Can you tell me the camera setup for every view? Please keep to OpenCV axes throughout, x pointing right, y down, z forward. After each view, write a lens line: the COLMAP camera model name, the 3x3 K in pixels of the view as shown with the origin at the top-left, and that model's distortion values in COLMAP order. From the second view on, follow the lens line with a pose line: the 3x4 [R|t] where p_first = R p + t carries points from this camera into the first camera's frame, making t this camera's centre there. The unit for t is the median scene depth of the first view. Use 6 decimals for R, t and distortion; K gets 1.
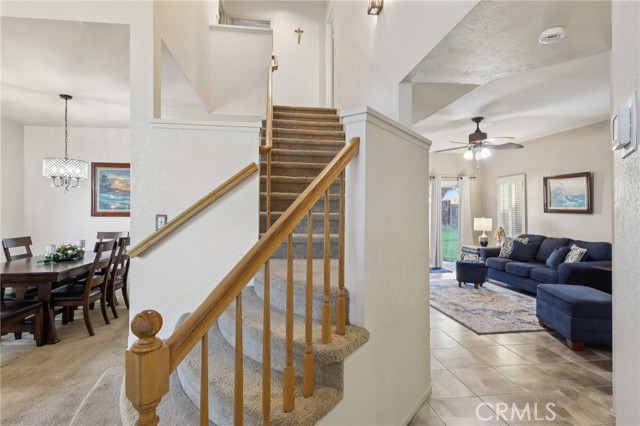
lens RADIAL K [[324.2, 0, 316.5], [0, 324.2, 207.7], [0, 0, 1]] dist [0.001935, -0.002657]
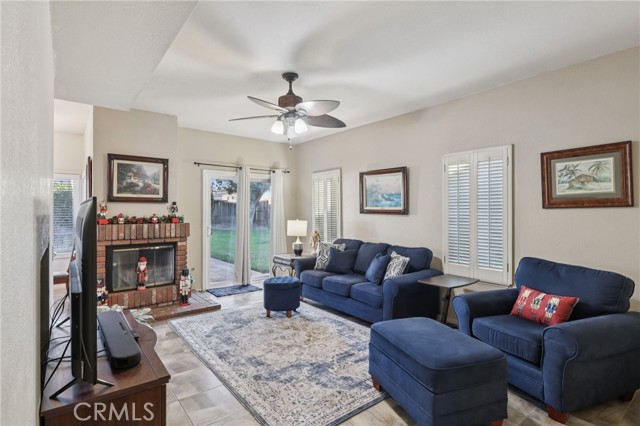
lens RADIAL K [[324.2, 0, 318.9], [0, 324.2, 214.5], [0, 0, 1]] dist [0.001935, -0.002657]
pose [[0.858054, -0.005370, 0.513531, 0.184611], [-0.003922, 0.999848, 0.017009, 0.004082], [-0.513544, -0.016609, 0.857902, 0.355933]]
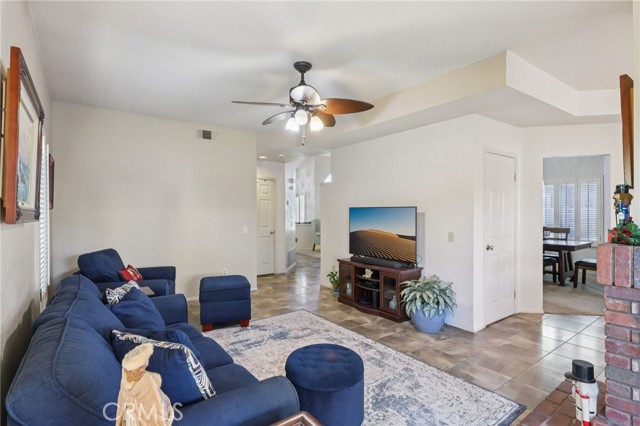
lens RADIAL K [[324.2, 0, 318.2], [0, 324.2, 208.0], [0, 0, 1]] dist [0.001935, -0.002657]
pose [[-0.873046, -0.004611, -0.487617, 0.702179], [0.005321, 0.999806, -0.018981, 0.013748], [0.487610, -0.019166, -0.872851, 1.405837]]
